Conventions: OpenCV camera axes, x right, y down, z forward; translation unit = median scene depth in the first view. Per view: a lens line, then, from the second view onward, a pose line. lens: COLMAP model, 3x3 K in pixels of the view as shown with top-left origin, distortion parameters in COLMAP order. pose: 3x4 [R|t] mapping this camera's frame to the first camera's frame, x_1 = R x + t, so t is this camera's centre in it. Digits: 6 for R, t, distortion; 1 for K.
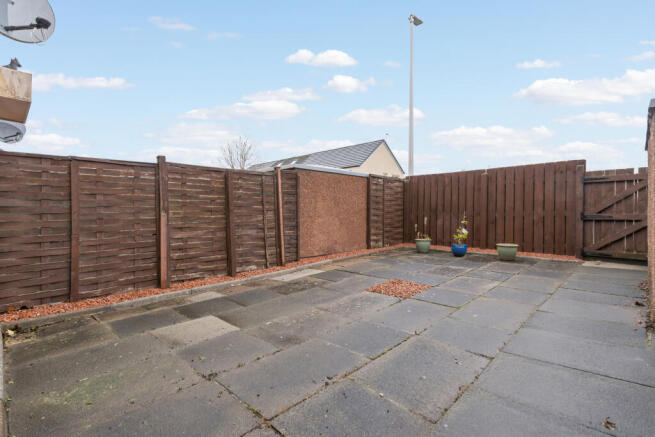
lens RADIAL K [[319.9, 0, 328.1], [0, 319.9, 217.4], [0, 0, 1]] dist [0.006386, -0.000180]
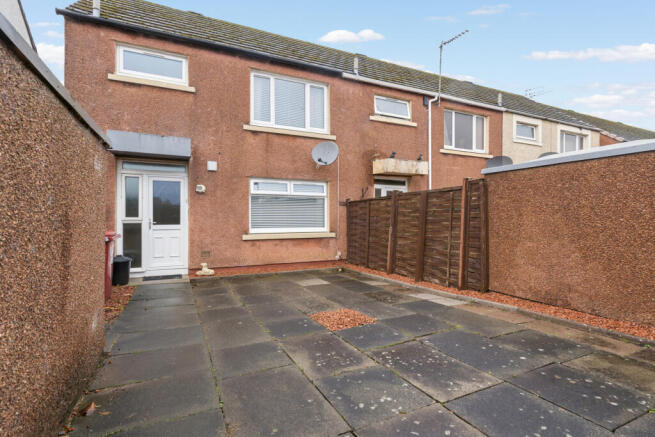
lens RADIAL K [[319.9, 0, 327.8], [0, 319.9, 219.0], [0, 0, 1]] dist [0.006386, -0.000180]
pose [[-0.356380, 0.005098, -0.934327, 0.852649], [-0.010357, 0.999902, 0.009406, -0.051680], [0.934284, 0.013029, -0.356293, 1.022409]]
